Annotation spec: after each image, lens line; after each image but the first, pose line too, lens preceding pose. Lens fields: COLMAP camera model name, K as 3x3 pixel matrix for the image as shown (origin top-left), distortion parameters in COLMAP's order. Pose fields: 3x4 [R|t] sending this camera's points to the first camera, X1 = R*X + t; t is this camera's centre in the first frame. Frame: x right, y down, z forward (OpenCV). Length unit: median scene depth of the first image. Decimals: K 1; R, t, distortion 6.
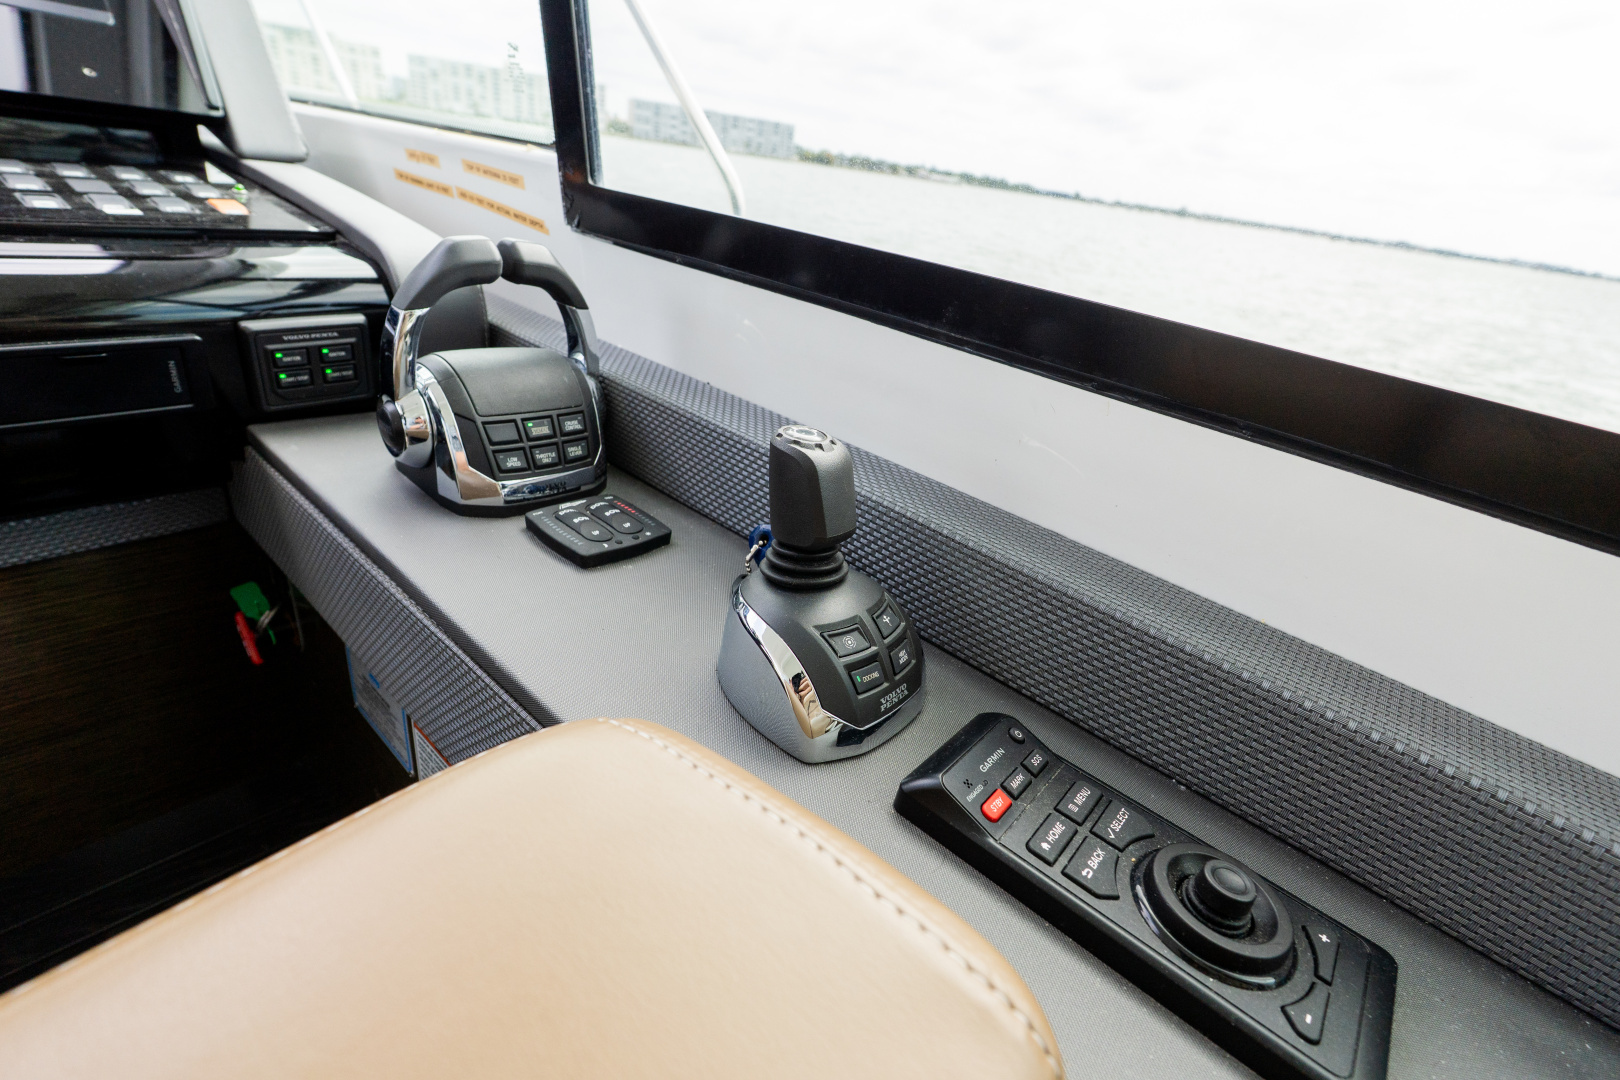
lens RADIAL K [[741.2, 0, 801.7], [0, 741.2, 543.3], [0, 0, 1]] dist [-0.005384, 0.000012]
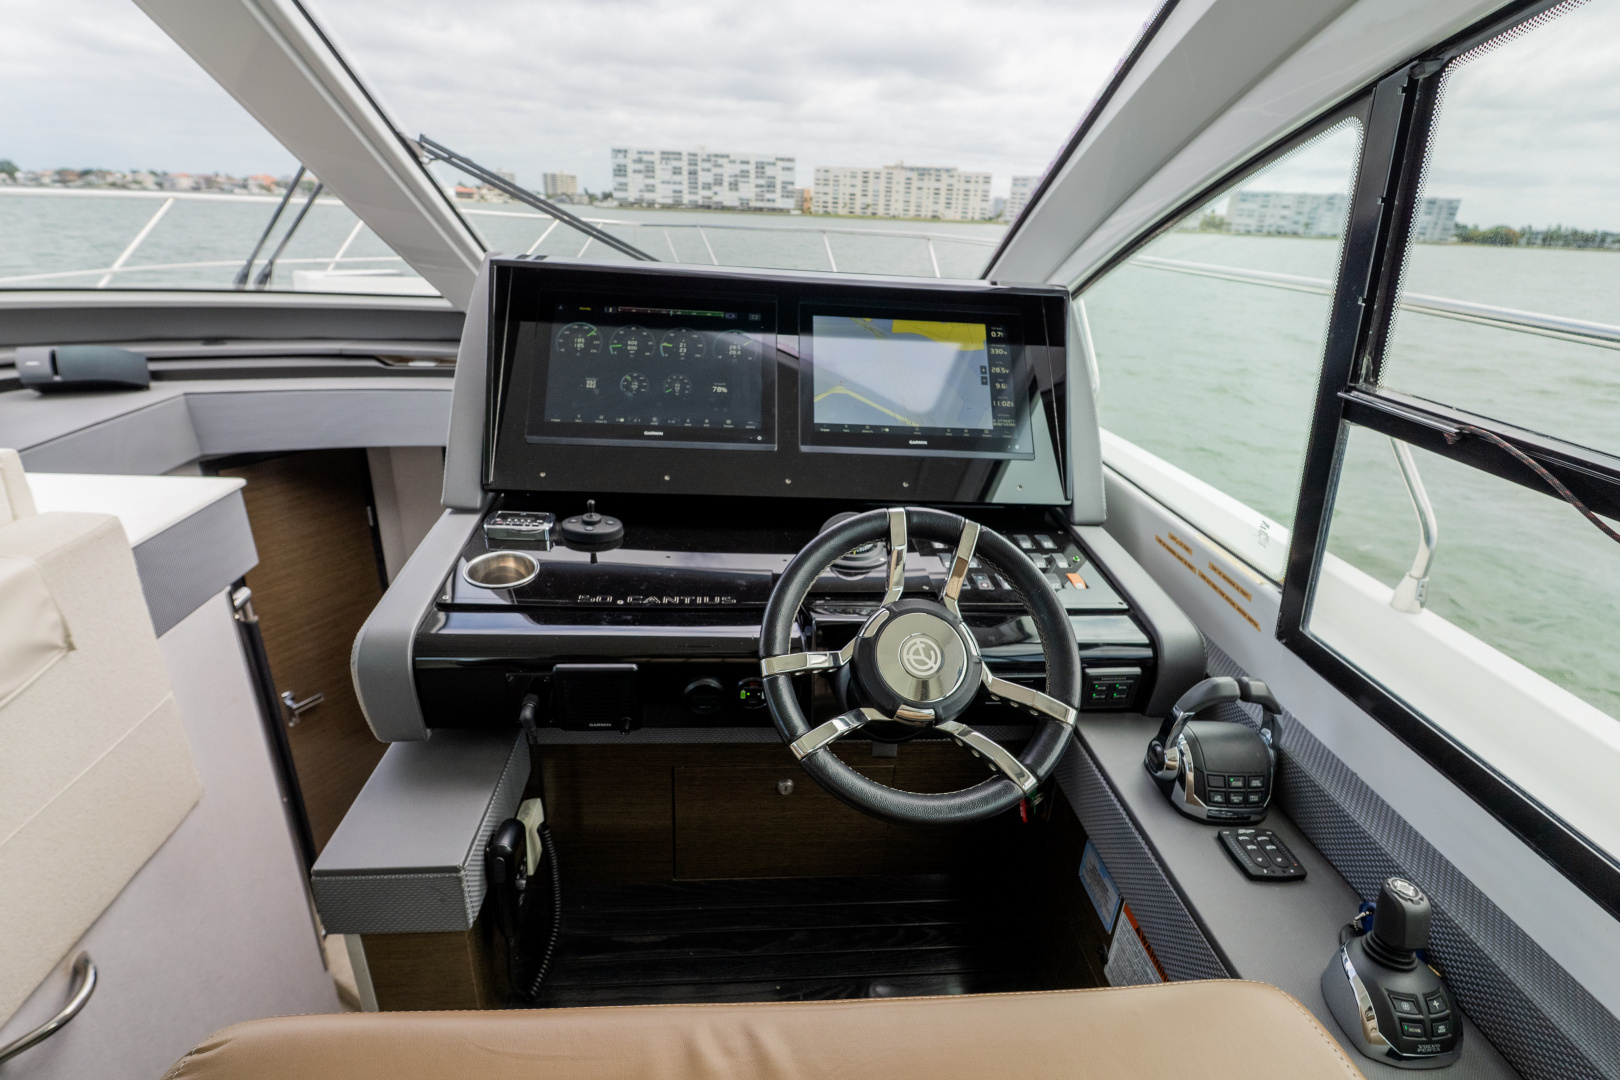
lens RADIAL K [[775.4, 0, 804.9], [0, 775.4, 544.3], [0, 0, 1]] dist [-0.012142, -0.000738]
pose [[0.719139, 0.173982, -0.672733, 0.049333], [-0.270416, 0.961900, -0.040304, -0.355920], [0.640089, 0.210902, 0.738787, -1.179061]]
